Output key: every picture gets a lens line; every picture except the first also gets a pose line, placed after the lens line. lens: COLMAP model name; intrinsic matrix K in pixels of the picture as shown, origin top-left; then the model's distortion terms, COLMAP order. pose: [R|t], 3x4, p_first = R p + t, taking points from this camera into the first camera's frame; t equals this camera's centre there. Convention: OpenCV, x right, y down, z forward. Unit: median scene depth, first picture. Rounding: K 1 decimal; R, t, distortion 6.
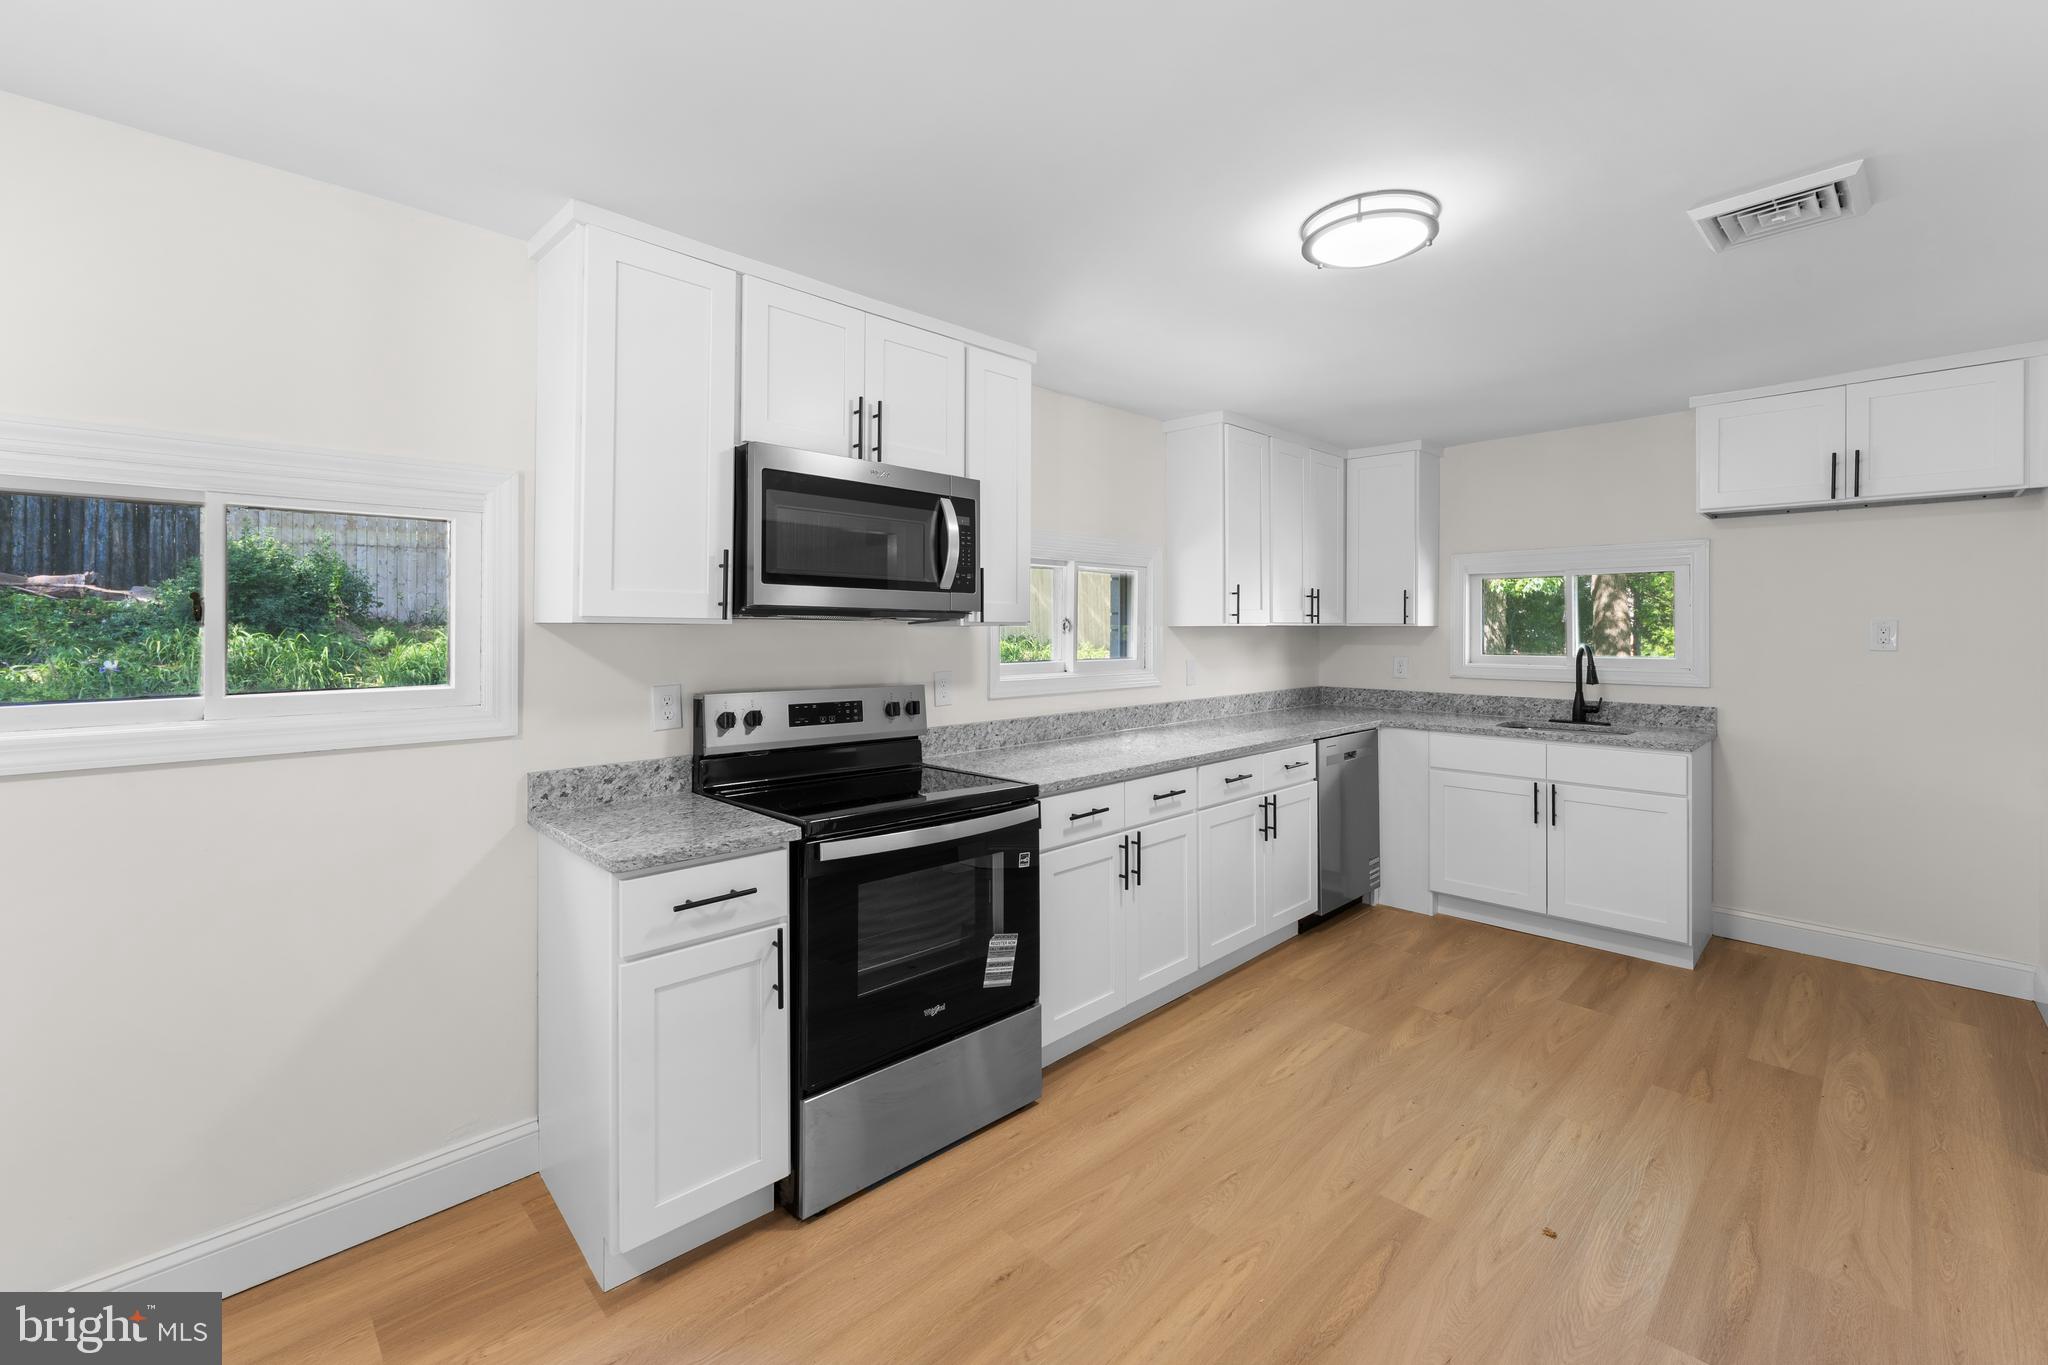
lens RADIAL K [[854.4, 0, 1017.9], [0, 854.4, 637.5], [0, 0, 1]] dist [0.001012, -0.000013]
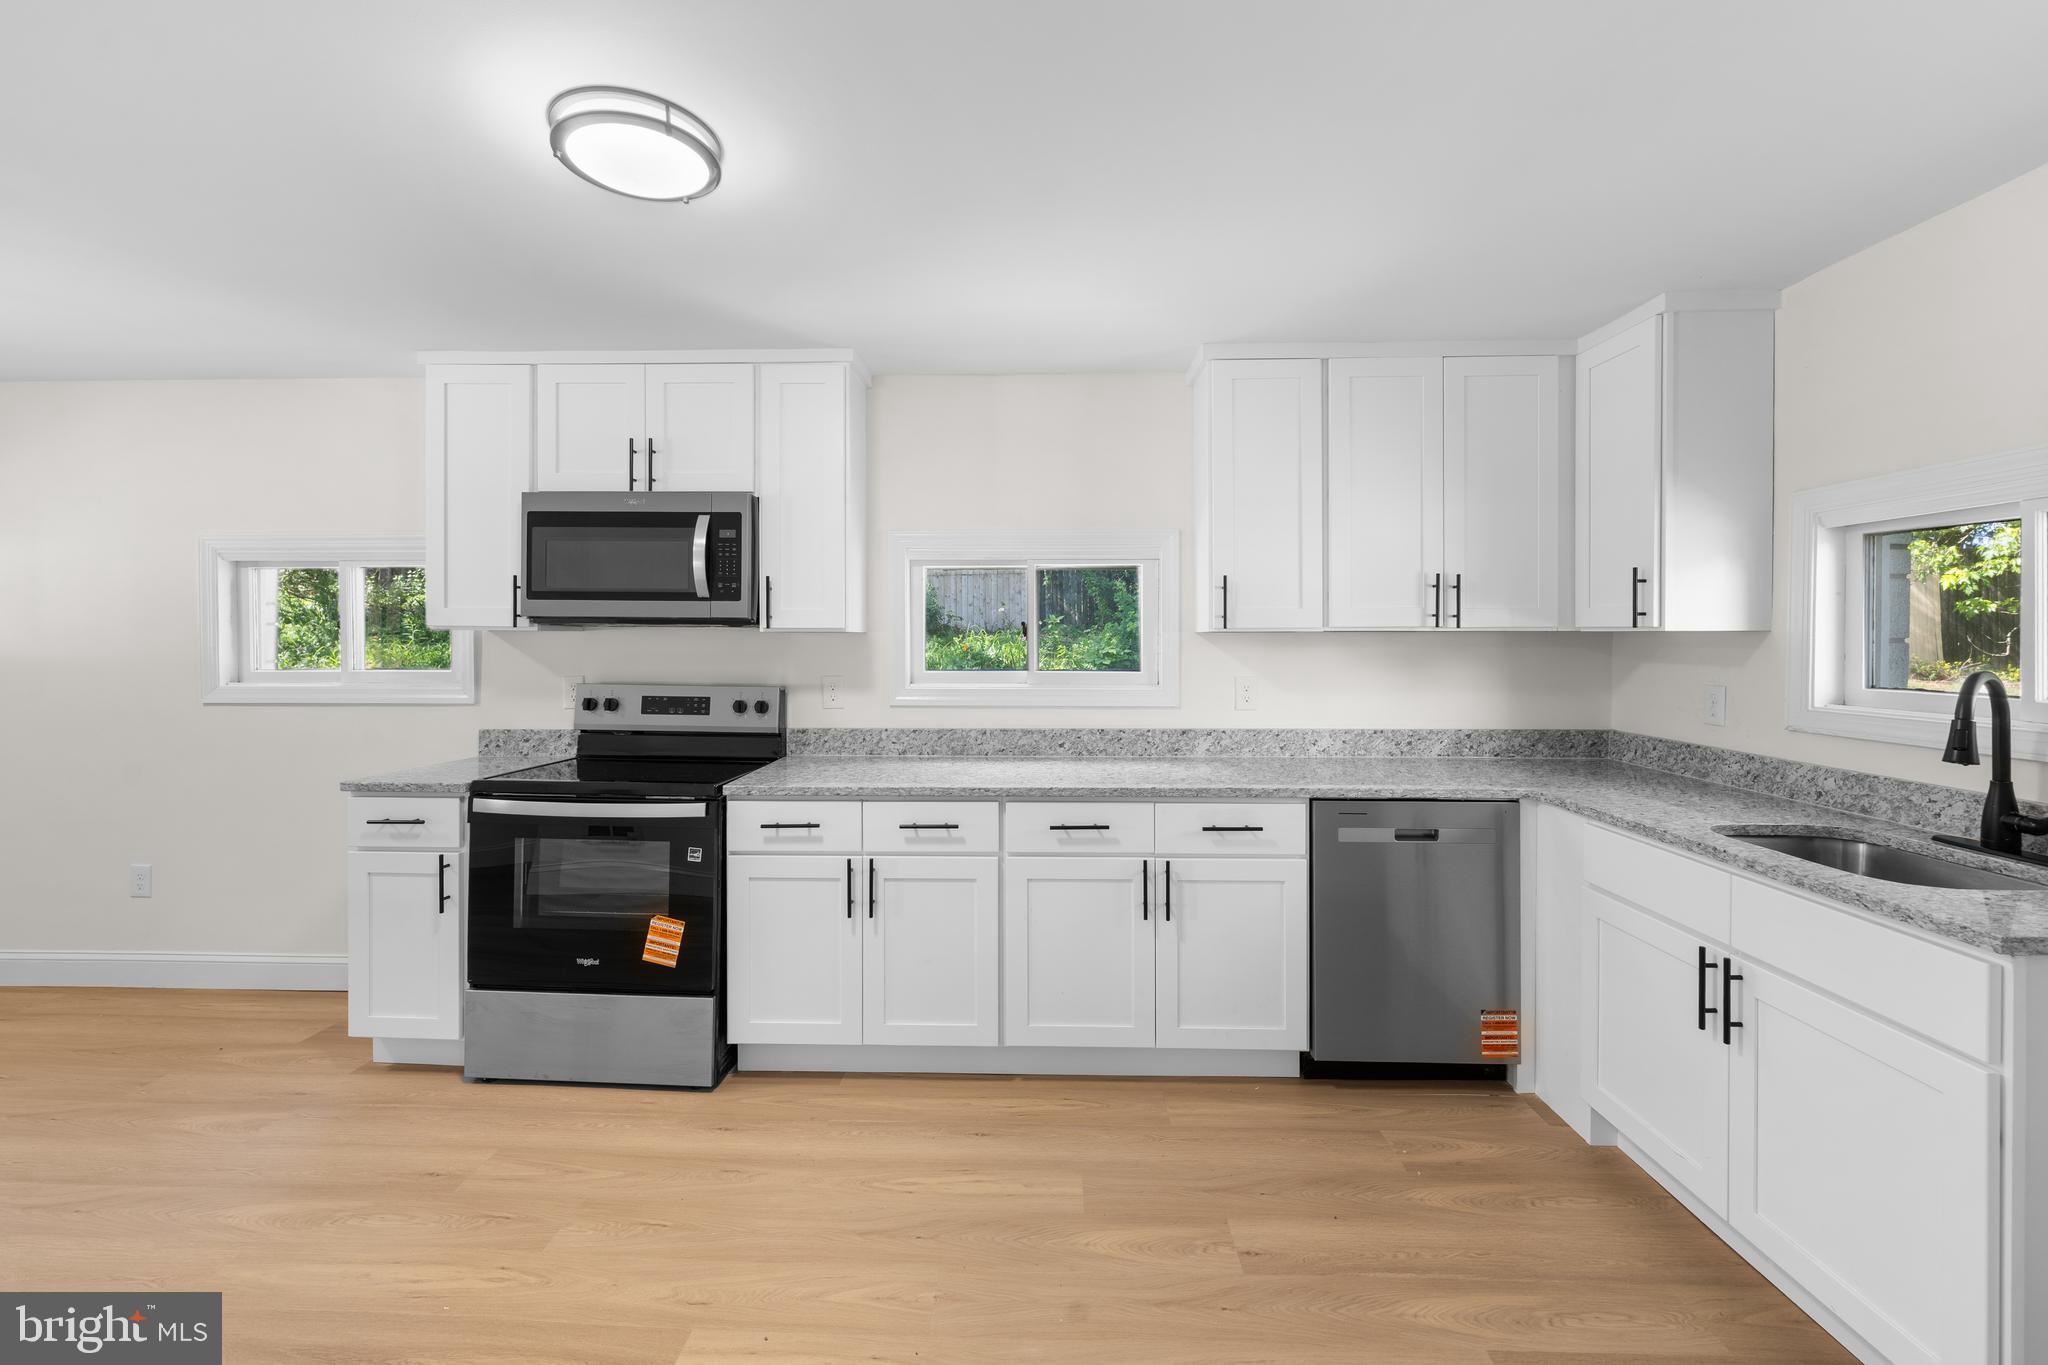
lens RADIAL K [[844.2, 0, 1028.5], [0, 844.2, 655.1], [0, 0, 1]] dist [-0.000310, -0.000221]
pose [[0.693504, 0.016795, -0.720257, 0.936197], [-0.009420, 0.999854, 0.014244, -0.002765], [0.720391, -0.003093, 0.693561, 0.523087]]
